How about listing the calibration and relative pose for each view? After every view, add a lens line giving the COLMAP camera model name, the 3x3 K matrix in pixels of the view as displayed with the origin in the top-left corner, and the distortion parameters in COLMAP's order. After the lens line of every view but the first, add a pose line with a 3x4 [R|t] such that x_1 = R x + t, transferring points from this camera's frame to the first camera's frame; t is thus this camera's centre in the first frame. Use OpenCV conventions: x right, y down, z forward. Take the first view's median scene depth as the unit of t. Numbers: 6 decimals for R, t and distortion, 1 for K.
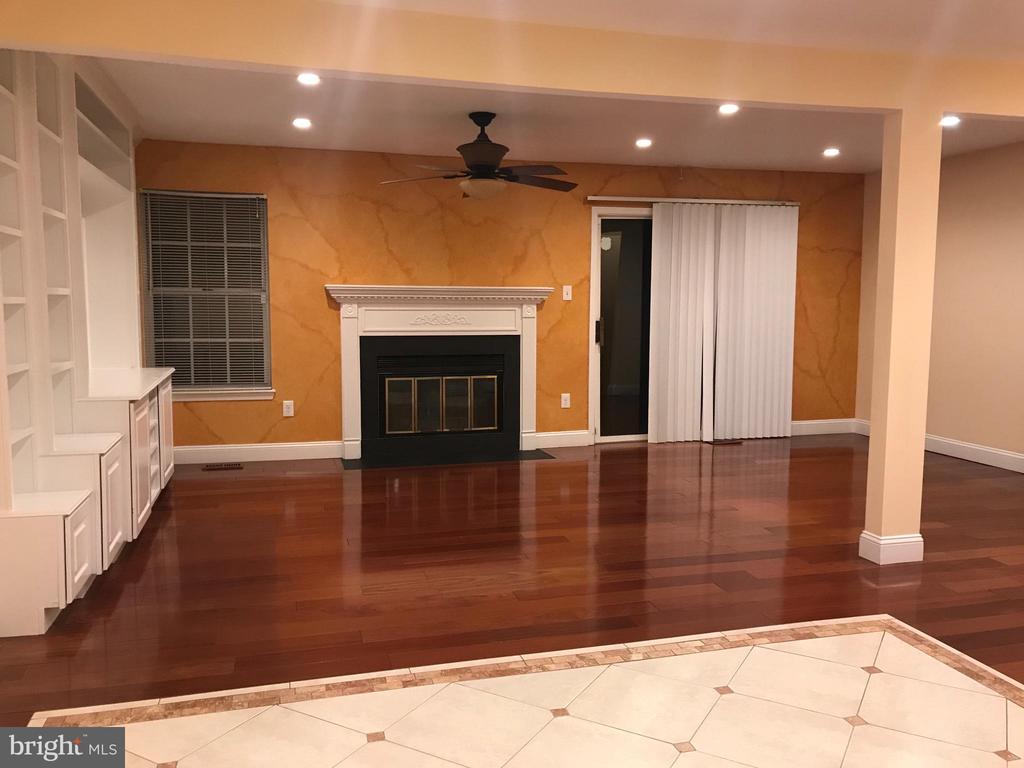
lens RADIAL K [[842.1, 0, 509.1], [0, 842.1, 385.5], [0, 0, 1]] dist [0.036338, -0.050475]
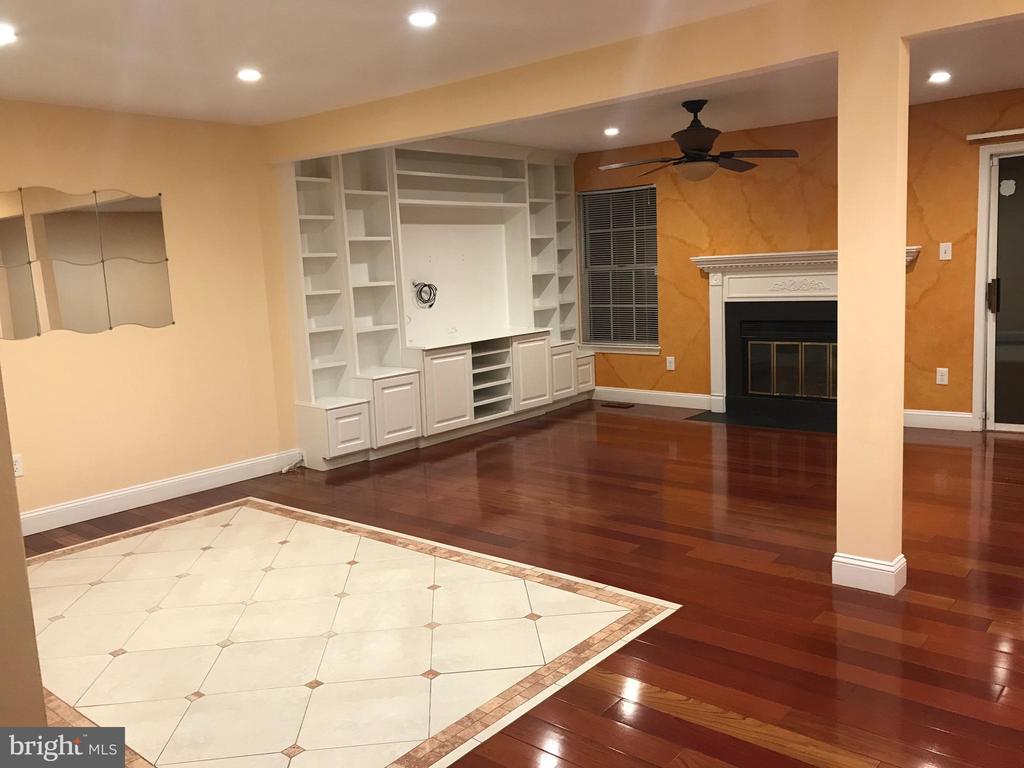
lens RADIAL K [[842.1, 0, 504.6], [0, 842.1, 382.8], [0, 0, 1]] dist [0.036338, -0.050475]
pose [[0.550067, 0.084336, -0.830851, 0.593937], [-0.034328, 0.996330, 0.078407, -0.030488], [0.834414, -0.014608, 0.550944, 0.152513]]
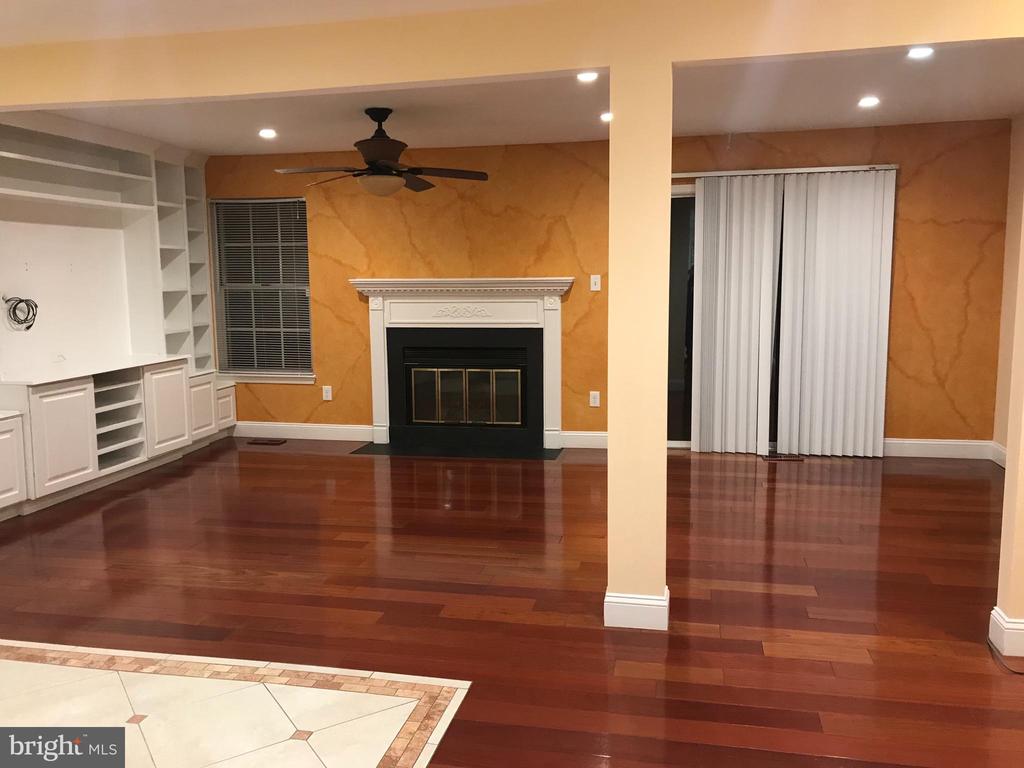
lens RADIAL K [[842.1, 0, 516.9], [0, 842.1, 384.9], [0, 0, 1]] dist [0.036338, -0.050475]
pose [[0.887715, 0.045546, -0.458136, 0.452866], [-0.032872, 0.998825, 0.035605, -0.030208], [0.459219, -0.016547, 0.888169, 0.145298]]
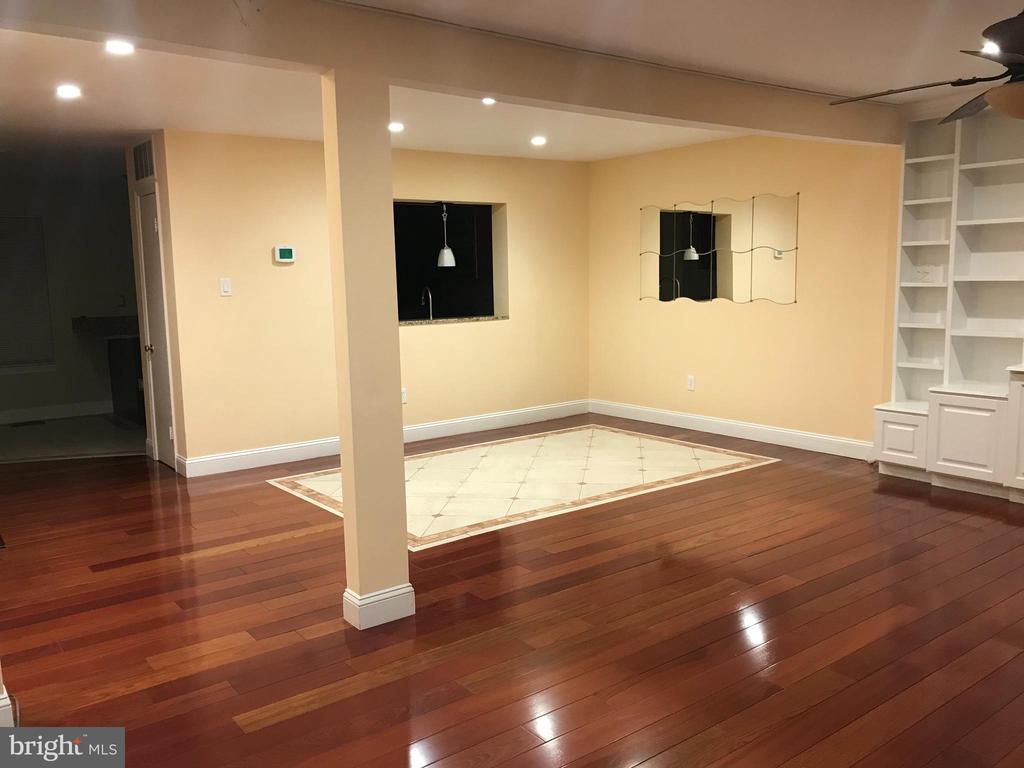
lens RADIAL K [[842.1, 0, 513.4], [0, 842.1, 381.1], [0, 0, 1]] dist [0.036338, -0.050475]
pose [[-0.926538, 0.063740, -0.370762, 0.398376], [-0.023128, 0.974027, 0.225246, -0.136640], [0.375489, 0.217274, -0.900999, 1.119891]]
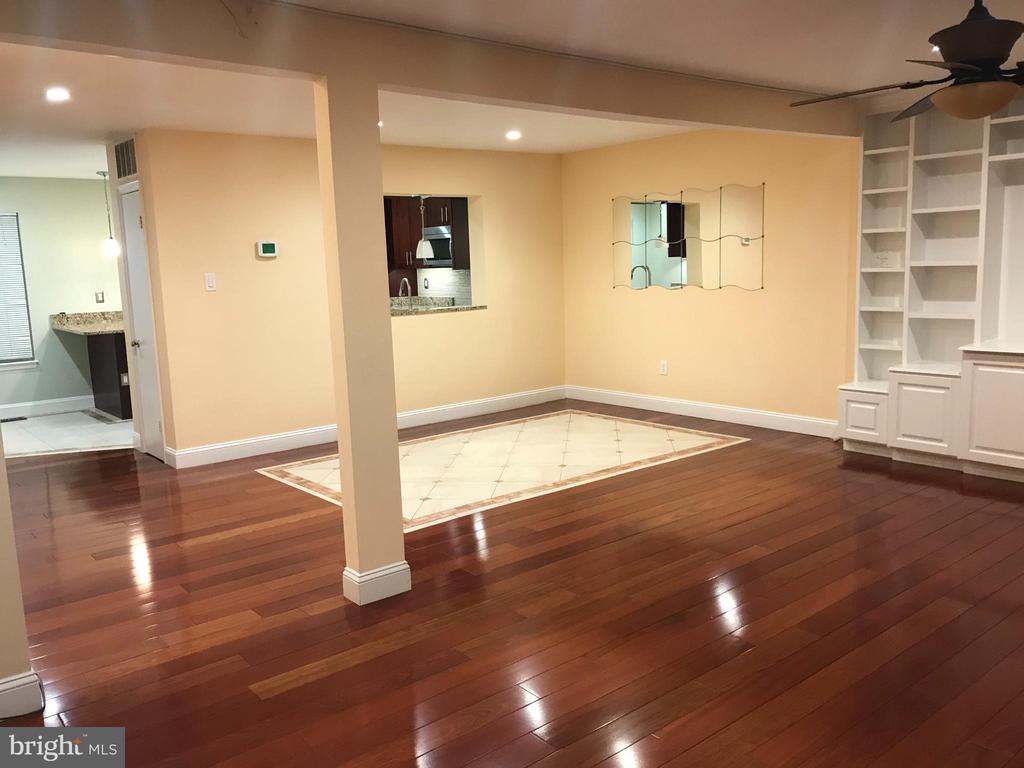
lens RADIAL K [[842.1, 0, 512.1], [0, 842.1, 380.0], [0, 0, 1]] dist [0.036338, -0.050475]
pose [[-0.912859, 0.085903, -0.399135, 0.419875], [-0.012346, 0.971359, 0.237296, -0.143500], [0.408088, 0.221546, -0.885653, 1.146044]]
